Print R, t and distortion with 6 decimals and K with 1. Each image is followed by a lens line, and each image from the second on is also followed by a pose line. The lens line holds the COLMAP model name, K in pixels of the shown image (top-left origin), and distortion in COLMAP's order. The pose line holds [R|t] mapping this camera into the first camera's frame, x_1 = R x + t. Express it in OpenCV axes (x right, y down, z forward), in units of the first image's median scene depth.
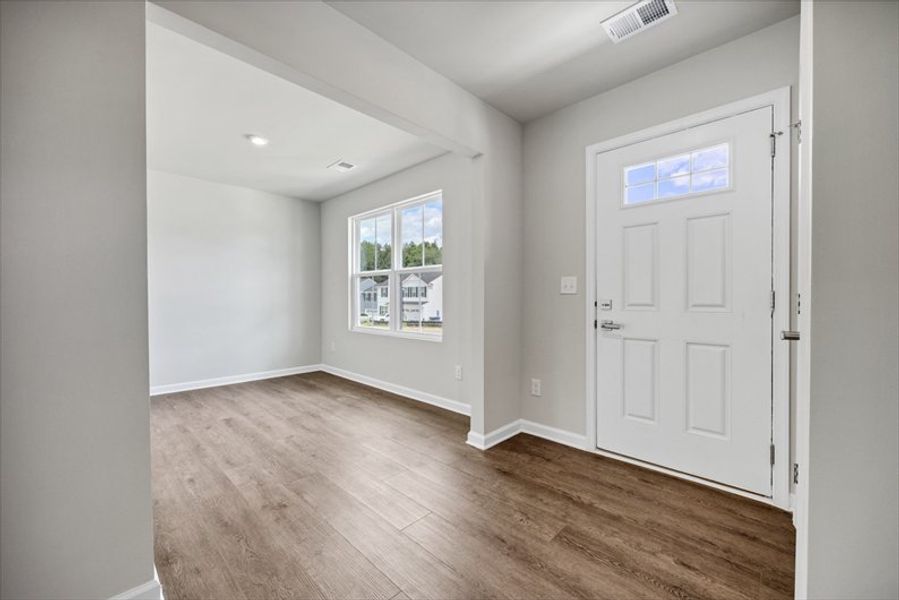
lens RADIAL K [[352.4, 0, 453.5], [0, 352.4, 297.6], [0, 0, 1]] dist [0.001301, 0.000024]
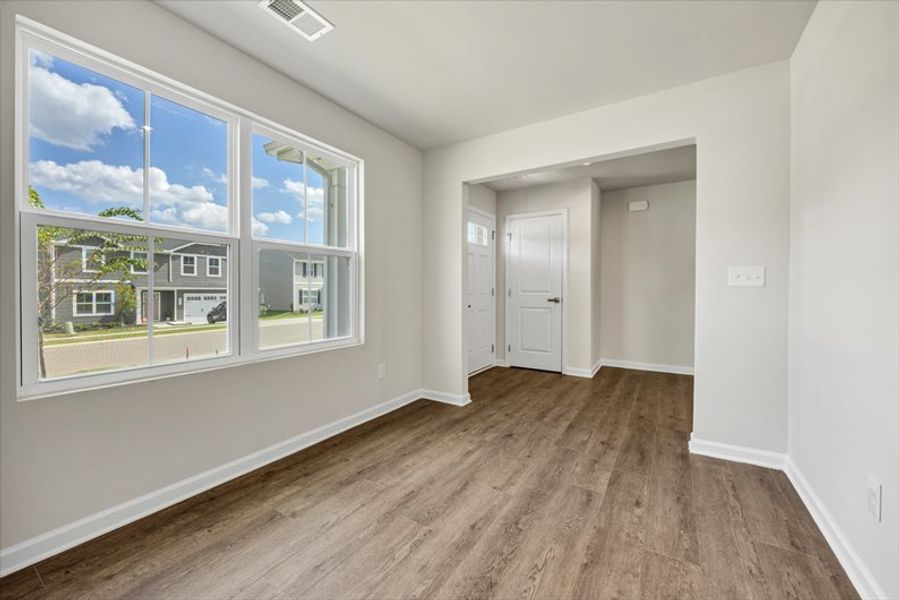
lens RADIAL K [[352.4, 0, 453.5], [0, 352.4, 297.6], [0, 0, 1]] dist [0.001301, 0.000024]
pose [[-0.203217, -0.019861, 0.978932, -1.230671], [-0.003651, 0.999803, 0.019526, 0.000081], [-0.979127, 0.000394, -0.203250, 1.339474]]
